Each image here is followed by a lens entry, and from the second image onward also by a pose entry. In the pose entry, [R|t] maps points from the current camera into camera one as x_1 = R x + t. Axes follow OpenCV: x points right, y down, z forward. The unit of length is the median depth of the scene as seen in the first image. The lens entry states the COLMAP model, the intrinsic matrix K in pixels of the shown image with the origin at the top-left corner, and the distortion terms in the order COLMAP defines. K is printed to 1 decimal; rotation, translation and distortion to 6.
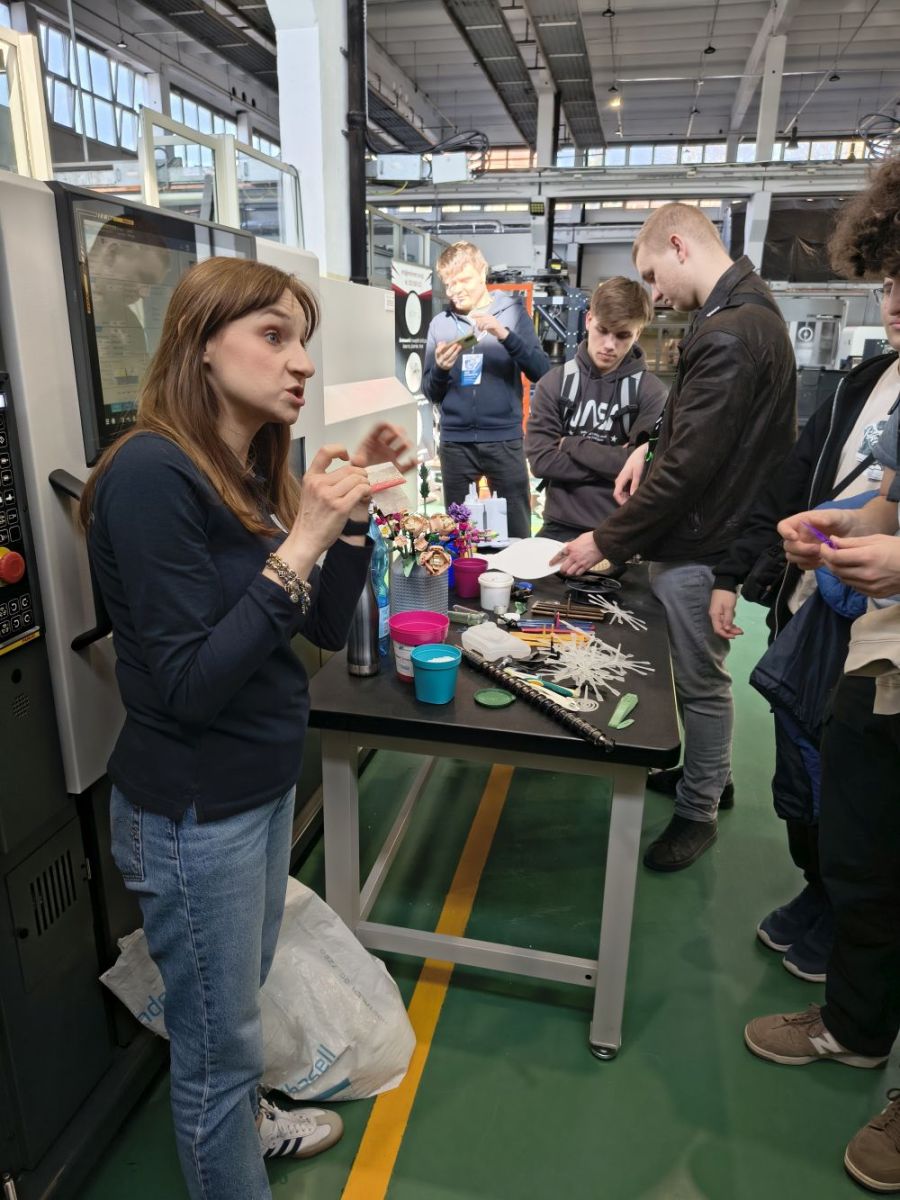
lens RADIAL K [[827.3, 0, 450.0], [0, 827.3, 600.0], [0, 0, 1]] dist [0.030456, -0.065903]
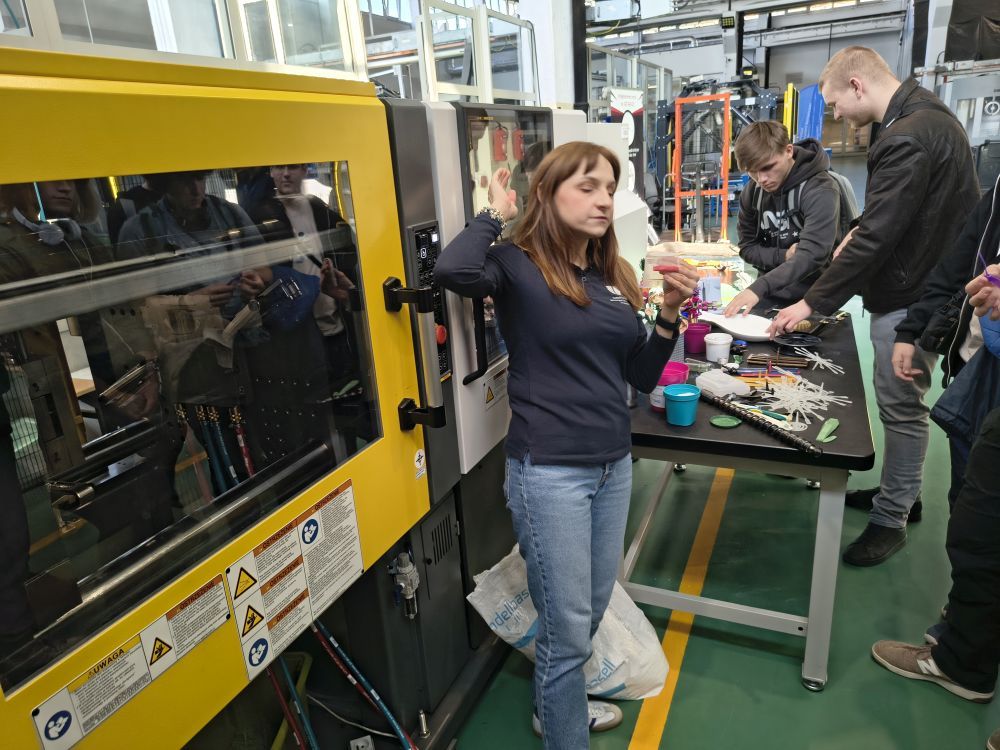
lens RADIAL K [[686.6, 0, 485.2], [0, 686.6, 367.8], [0, 0, 1]] dist [-0.002788, -0.009326]
pose [[0.971038, -0.016609, -0.238348, -0.052515], [0.018094, 0.999828, 0.004047, 0.012859], [0.238240, -0.008243, 0.971171, -0.180472]]
